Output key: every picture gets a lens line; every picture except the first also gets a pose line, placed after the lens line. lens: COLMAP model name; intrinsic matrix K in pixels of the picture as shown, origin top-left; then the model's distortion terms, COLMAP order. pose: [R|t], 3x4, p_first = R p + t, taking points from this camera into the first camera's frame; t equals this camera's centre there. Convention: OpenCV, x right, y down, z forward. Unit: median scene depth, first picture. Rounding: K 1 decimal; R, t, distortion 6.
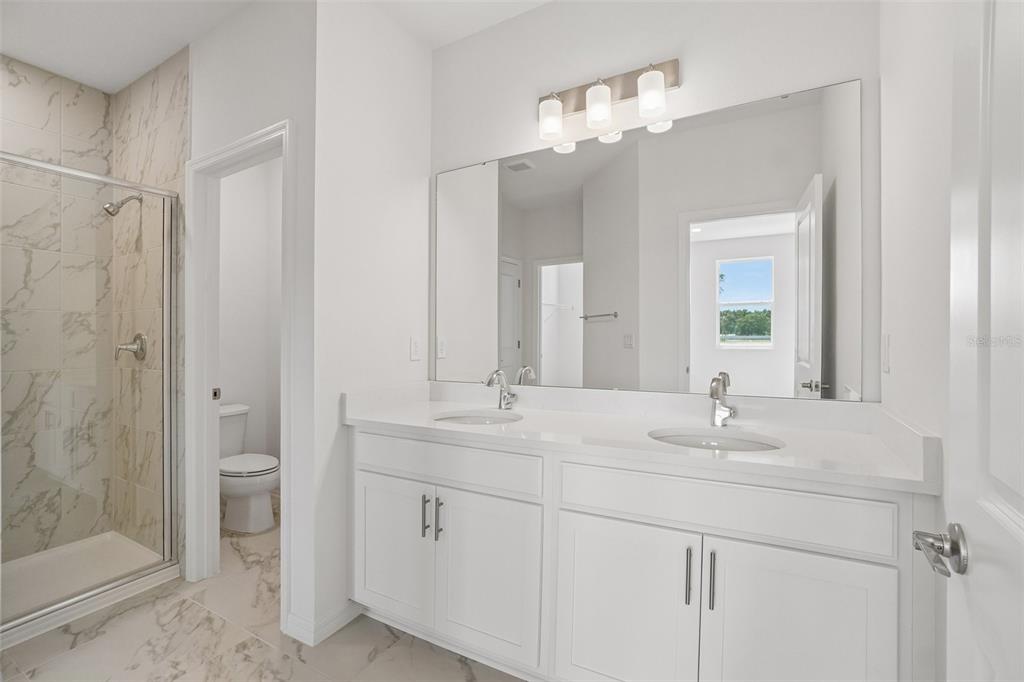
lens RADIAL K [[452.2, 0, 515.9], [0, 452.2, 337.2], [0, 0, 1]] dist [-0.064605, 0.023672]
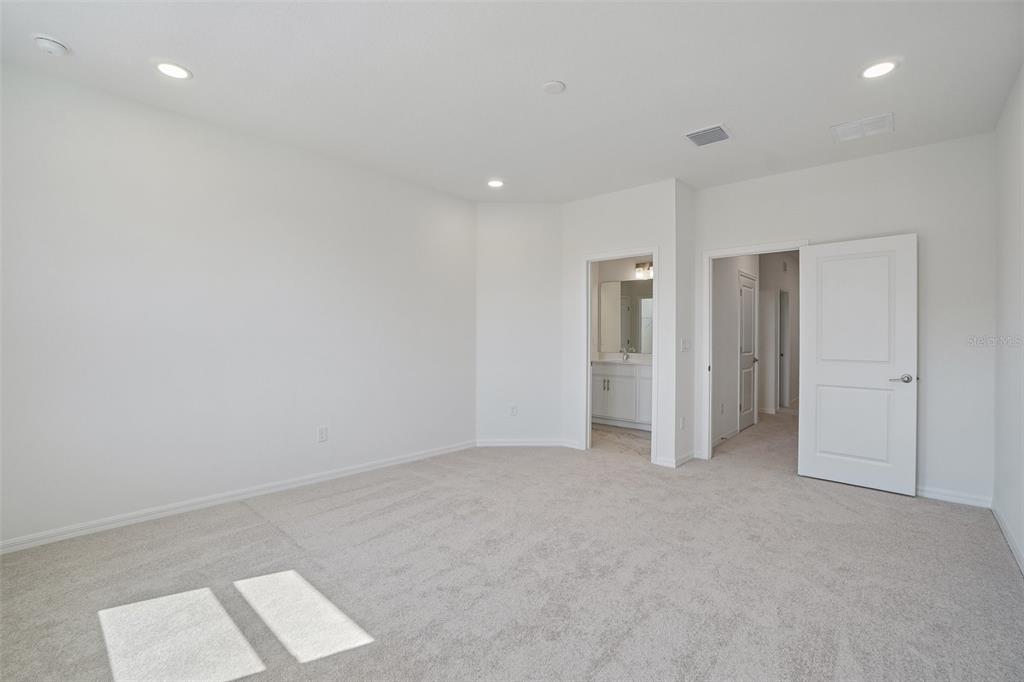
lens RADIAL K [[452.2, 0, 515.9], [0, 452.2, 337.2], [0, 0, 1]] dist [-0.064605, 0.023672]
pose [[0.973160, -0.003511, -0.230103, -0.053272], [0.002695, 0.999989, -0.003857, 0.014427], [0.230114, 0.003133, 0.973159, -2.693717]]
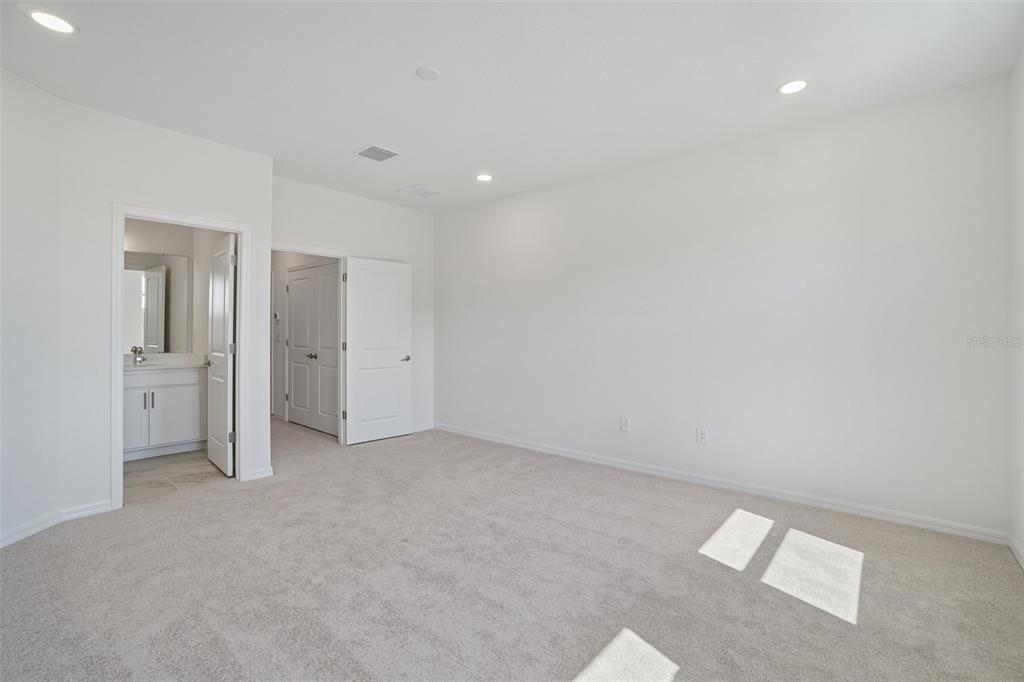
lens RADIAL K [[466.3, 0, 515.0], [0, 466.3, 323.8], [0, 0, 1]] dist [-0.065189, 0.026592]
pose [[0.196141, 0.006162, 0.980556, -1.746144], [-0.000213, 0.999980, -0.006241, -0.015326], [-0.980576, 0.001015, 0.196139, -1.744572]]
